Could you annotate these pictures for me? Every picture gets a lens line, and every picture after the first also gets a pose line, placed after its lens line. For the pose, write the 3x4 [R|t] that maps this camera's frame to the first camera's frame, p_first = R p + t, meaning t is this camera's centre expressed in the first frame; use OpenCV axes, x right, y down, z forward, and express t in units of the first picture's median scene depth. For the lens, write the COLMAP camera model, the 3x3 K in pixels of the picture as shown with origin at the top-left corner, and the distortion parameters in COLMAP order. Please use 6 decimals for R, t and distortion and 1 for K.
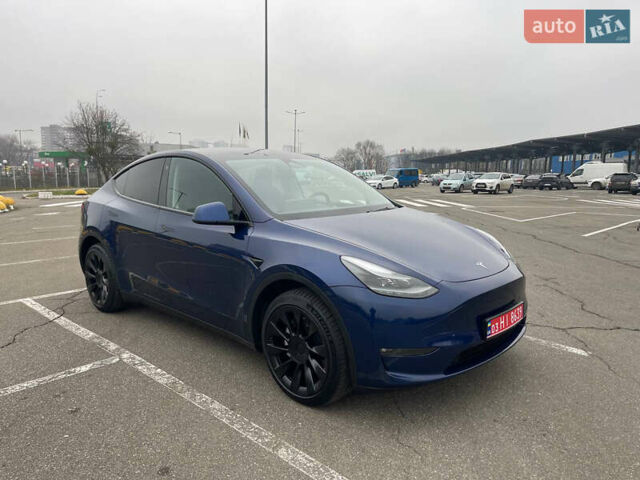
lens RADIAL K [[484.2, 0, 320.0], [0, 484.2, 240.0], [0, 0, 1]] dist [0.084480, -0.113803]
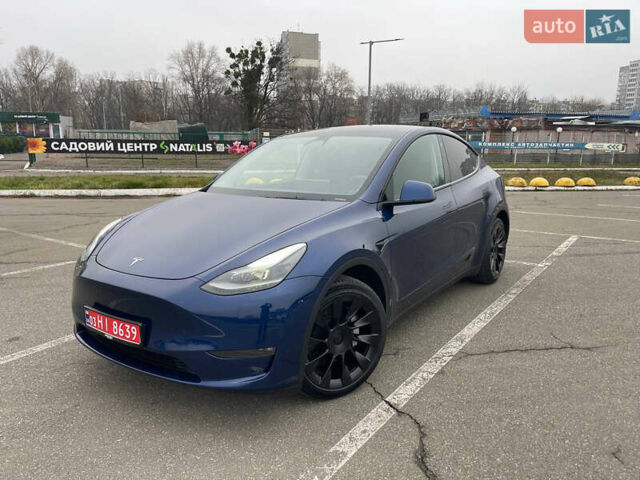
lens RADIAL K [[484.2, 0, 320.0], [0, 484.2, 240.0], [0, 0, 1]] dist [0.084480, -0.113803]
pose [[0.150577, 0.191865, -0.969801, 0.073431], [-0.142044, 0.975006, 0.170840, -0.010894], [0.978340, 0.112030, 0.174067, 0.070084]]
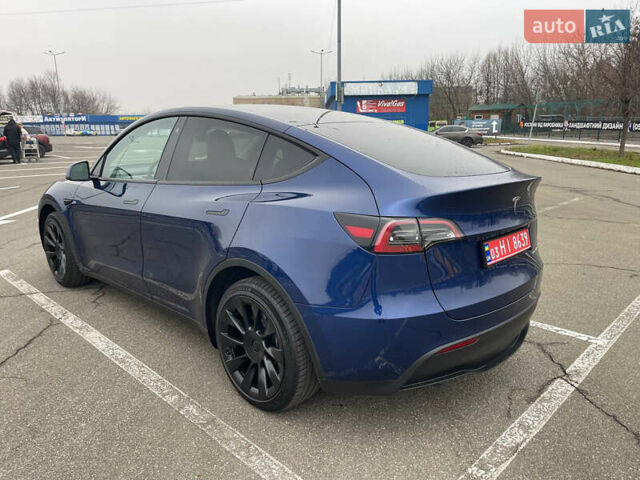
lens RADIAL K [[484.2, 0, 320.0], [0, 484.2, 240.0], [0, 0, 1]] dist [0.084480, -0.113803]
pose [[-0.999971, -0.001530, 0.007525, -0.025919], [0.001295, 0.932288, 0.361715, -0.025048], [-0.007569, 0.361714, -0.932258, 0.166485]]
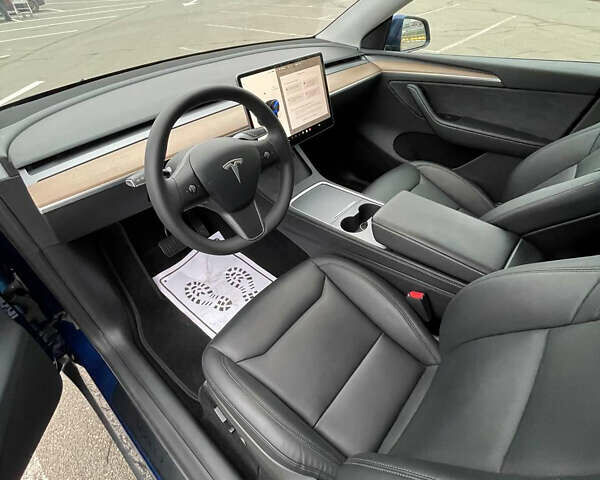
lens RADIAL K [[321.8, 0, 298.7], [0, 321.8, 235.9], [0, 0, 1]] dist [-0.002750, 0.001682]
pose [[-0.998398, 0.055859, -0.009017, -0.003265], [0.030335, 0.662941, 0.748057, -0.013878], [0.047763, 0.746585, -0.663573, 0.100610]]
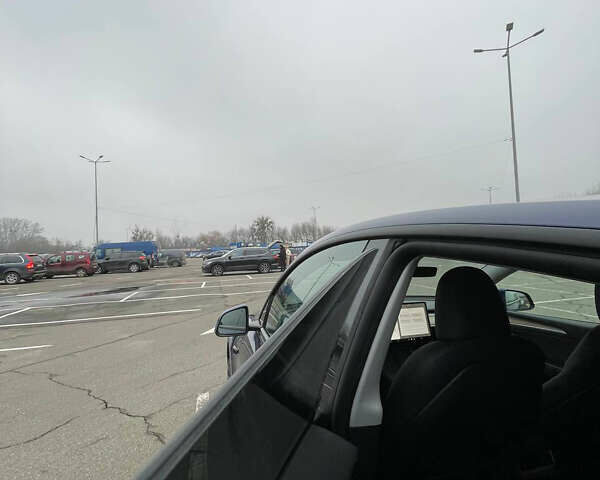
lens RADIAL K [[321.8, 0, 298.7], [0, 321.8, 235.9], [0, 0, 1]] dist [-0.002750, 0.001682]
pose [[-0.857403, 0.044017, 0.512760, -0.012671], [0.100784, 0.991405, 0.083419, -0.018967], [-0.504681, 0.123202, -0.854470, 0.118400]]
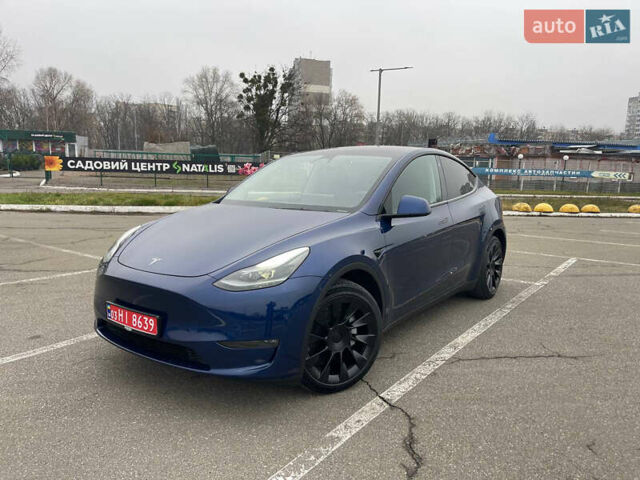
lens RADIAL K [[484.0, 0, 321.4], [0, 484.0, 241.6], [0, 0, 1]] dist [0.076231, -0.094118]
pose [[0.134126, 0.151815, -0.979266, 0.078886], [-0.160758, 0.978439, 0.129669, -0.009827], [0.977838, 0.140033, 0.155640, 0.070120]]
